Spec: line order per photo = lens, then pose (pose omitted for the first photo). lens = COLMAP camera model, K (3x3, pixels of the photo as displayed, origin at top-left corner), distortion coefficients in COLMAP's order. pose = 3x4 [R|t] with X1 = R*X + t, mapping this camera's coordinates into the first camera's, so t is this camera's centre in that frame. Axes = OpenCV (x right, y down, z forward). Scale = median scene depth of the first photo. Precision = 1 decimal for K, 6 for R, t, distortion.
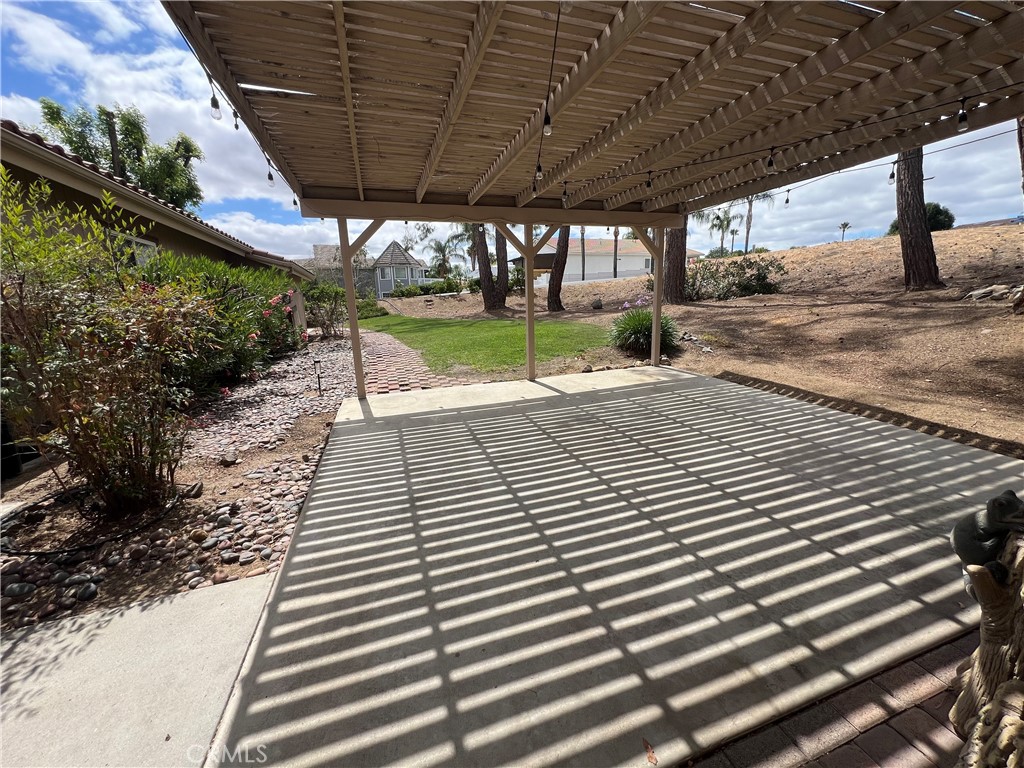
lens RADIAL K [[409.0, 0, 513.9], [0, 409.0, 387.3], [0, 0, 1]] dist [-0.002188, 0.000367]
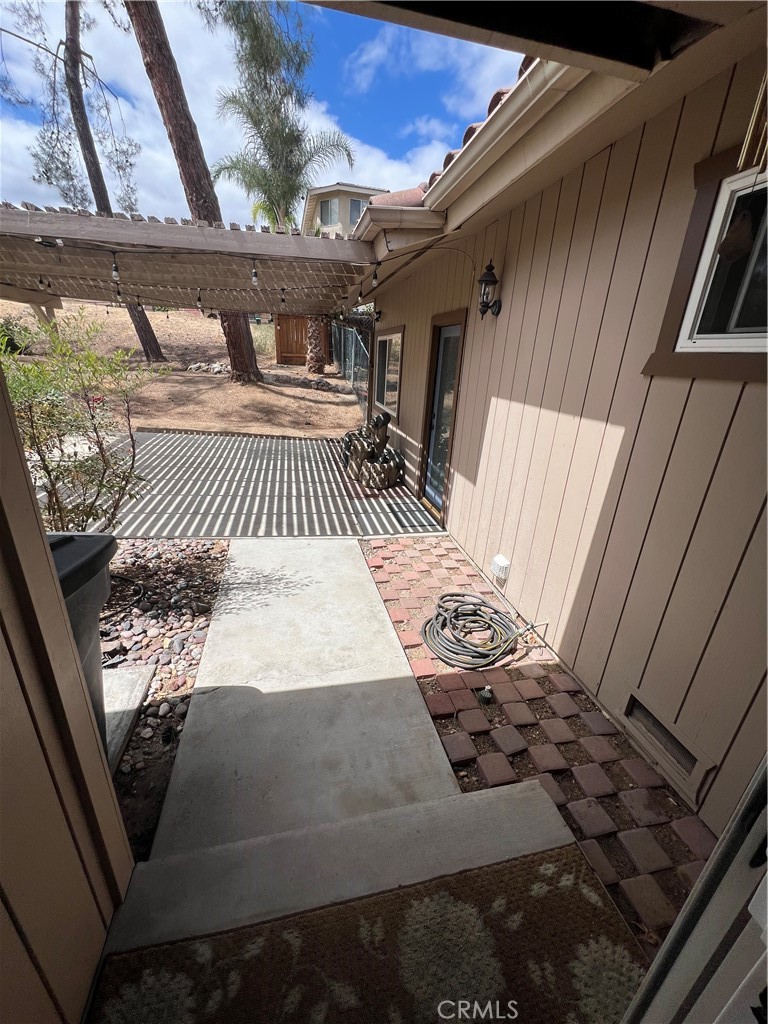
lens RADIAL K [[409.0, 0, 384.0], [0, 409.0, 512.0], [0, 0, 1]] dist [-0.002188, 0.000367]
pose [[0.116586, -0.318879, 0.940598, -2.596868], [0.155237, 0.941266, 0.299865, -0.182952], [-0.980974, 0.111056, 0.159240, -0.090740]]
